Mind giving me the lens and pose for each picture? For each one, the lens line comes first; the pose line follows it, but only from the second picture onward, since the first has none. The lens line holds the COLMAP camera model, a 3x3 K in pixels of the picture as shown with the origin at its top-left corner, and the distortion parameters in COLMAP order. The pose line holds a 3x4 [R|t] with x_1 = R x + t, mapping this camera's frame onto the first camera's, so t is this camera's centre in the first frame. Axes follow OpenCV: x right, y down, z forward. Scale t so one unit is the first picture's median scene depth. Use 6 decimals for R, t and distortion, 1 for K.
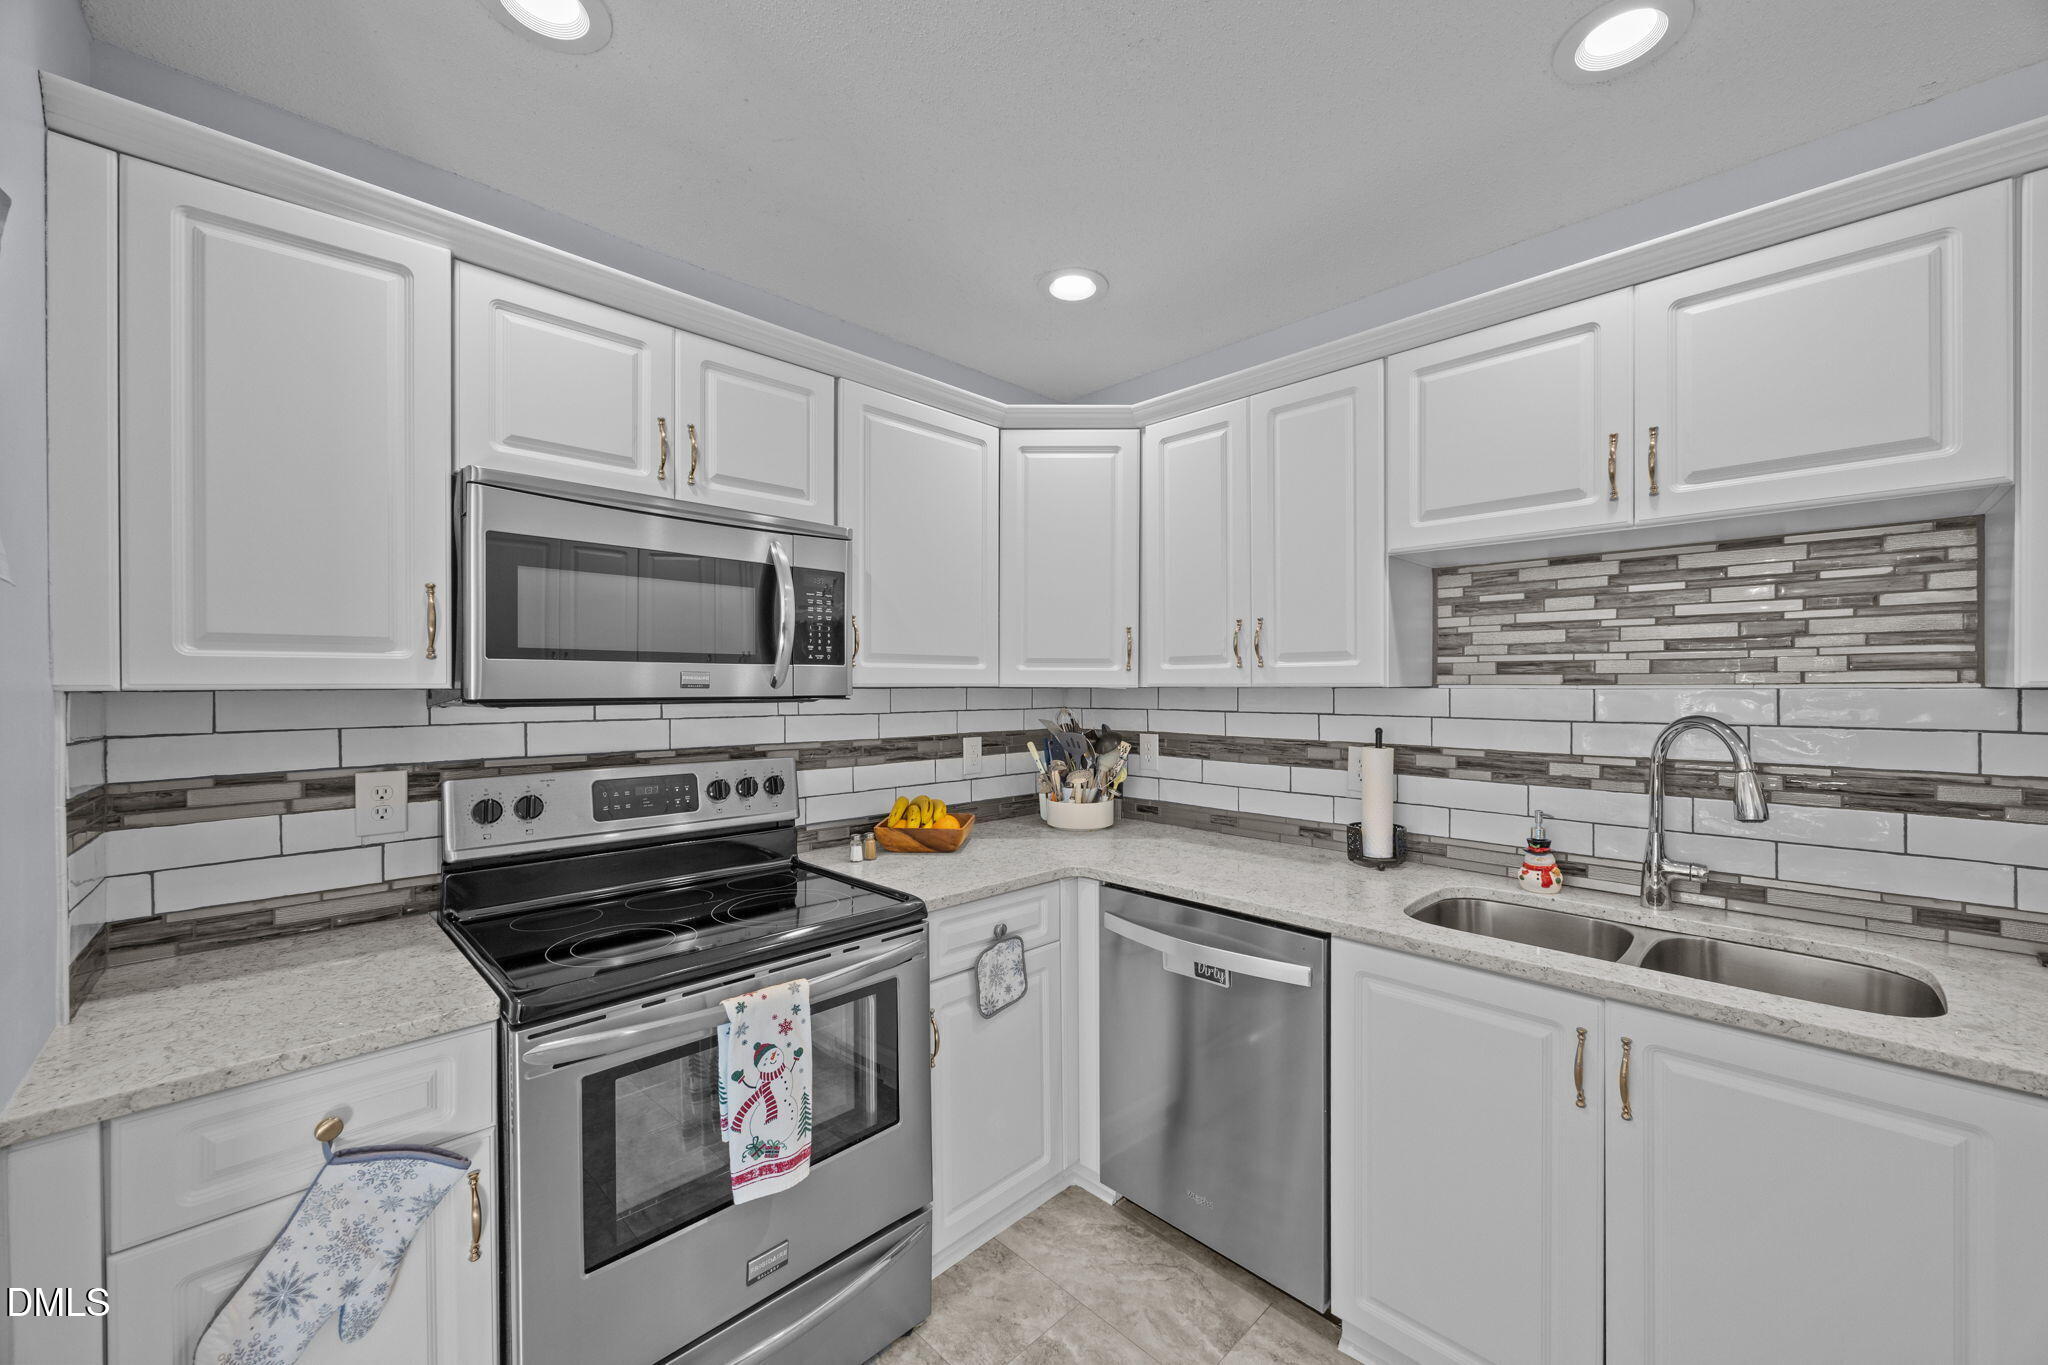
lens RADIAL K [[781.1, 0, 1040.1], [0, 781.1, 688.0], [0, 0, 1]] dist [-0.002064, 0.000267]
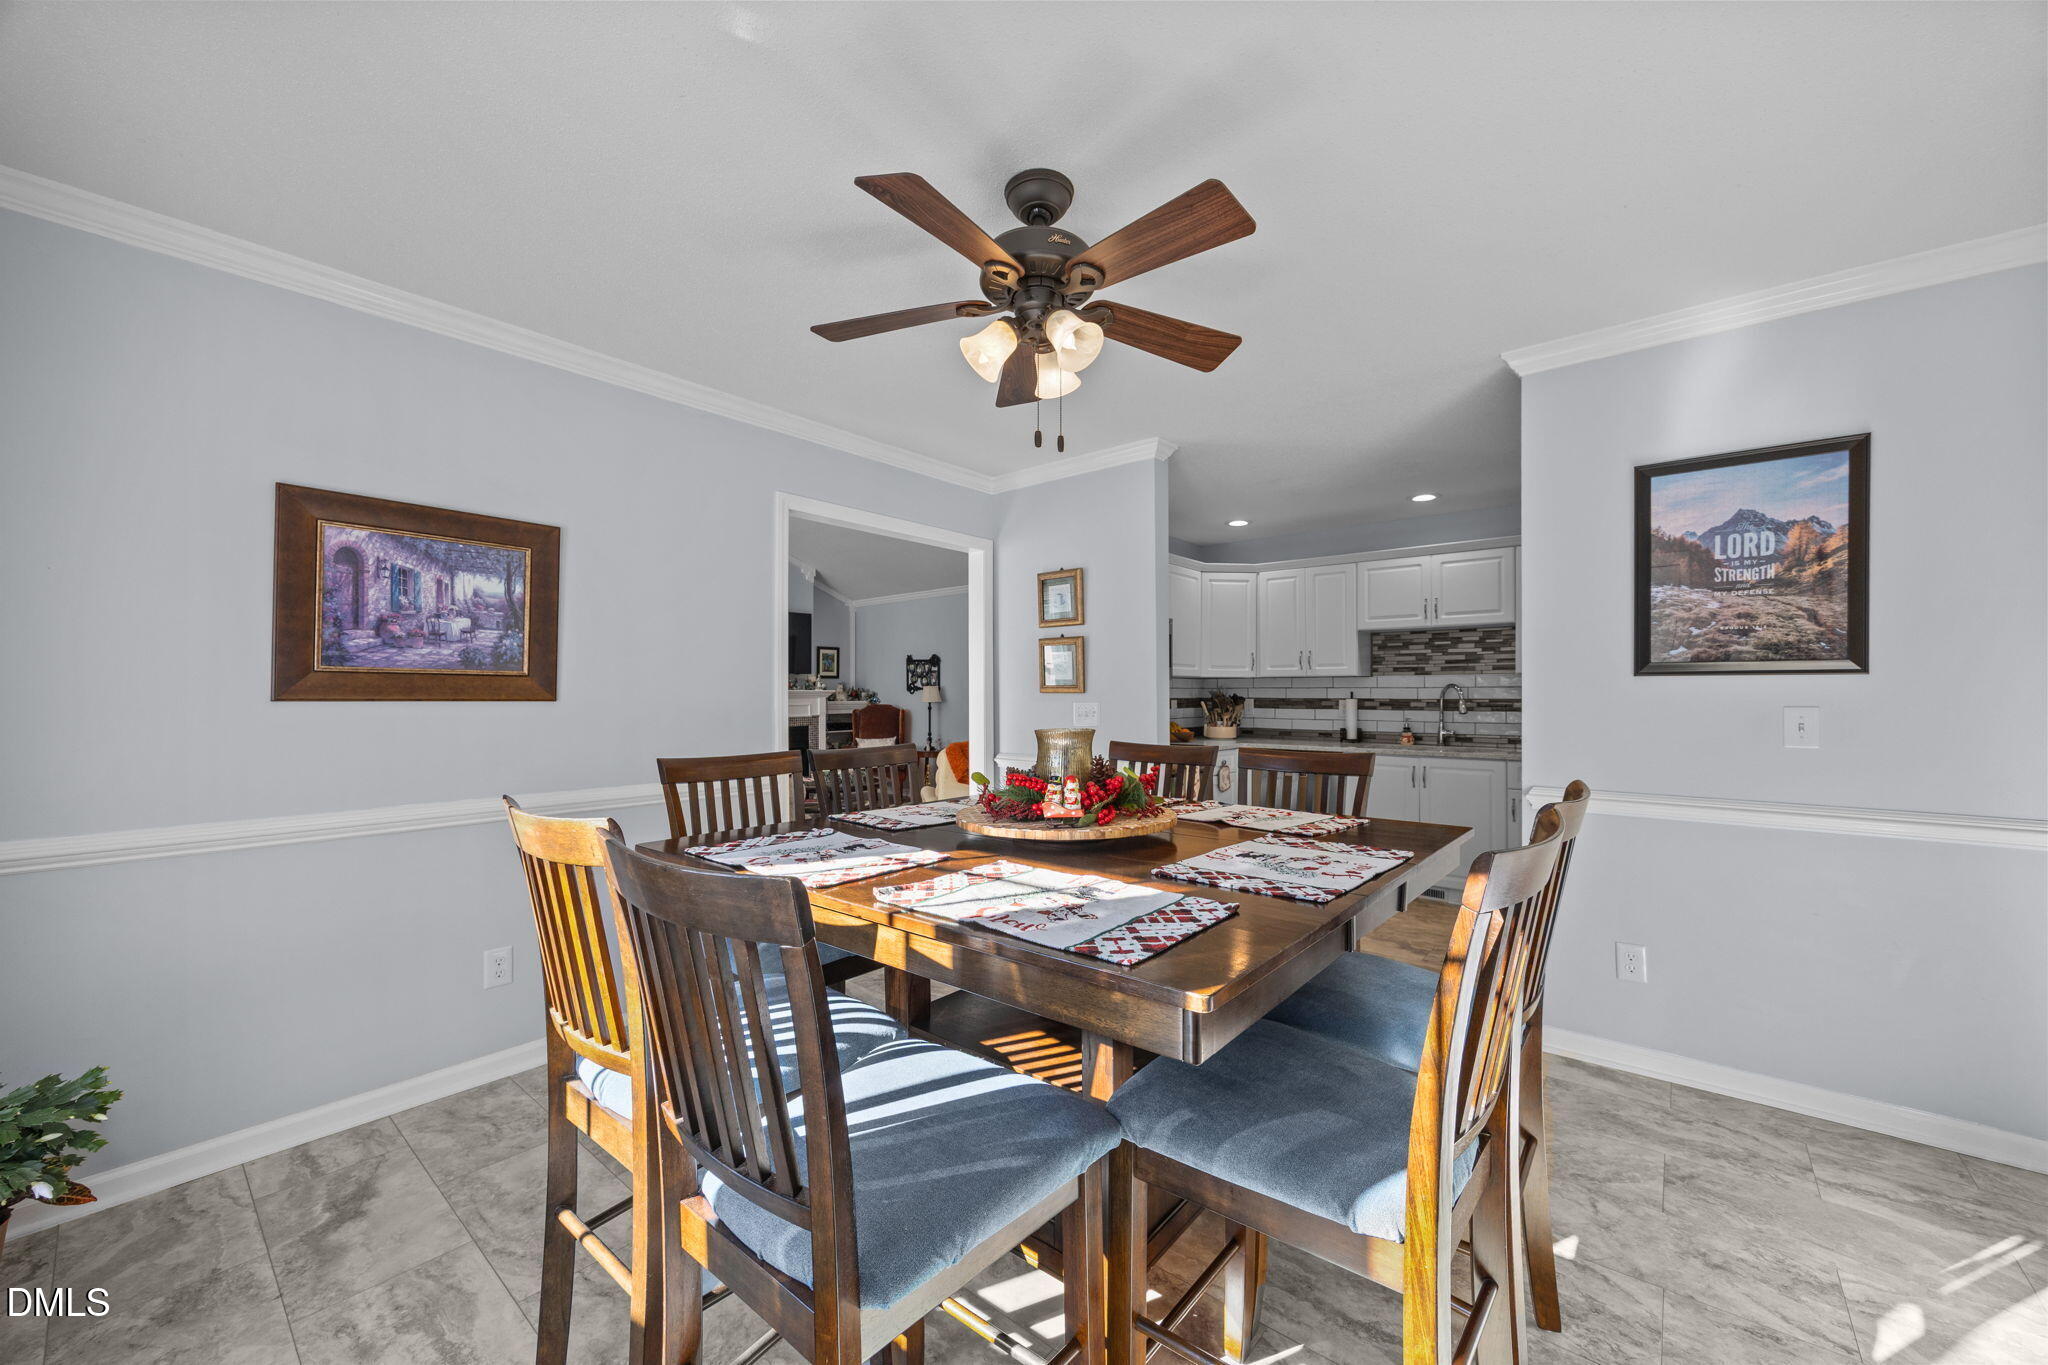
lens RADIAL K [[781.1, 0, 1044.4], [0, 781.1, 690.0], [0, 0, 1]] dist [-0.002064, 0.000267]
pose [[0.995250, -0.000130, 0.097348, -1.017552], [0.000550, 0.999991, -0.004283, 0.064601], [-0.097346, 0.004316, 0.995241, -1.816304]]
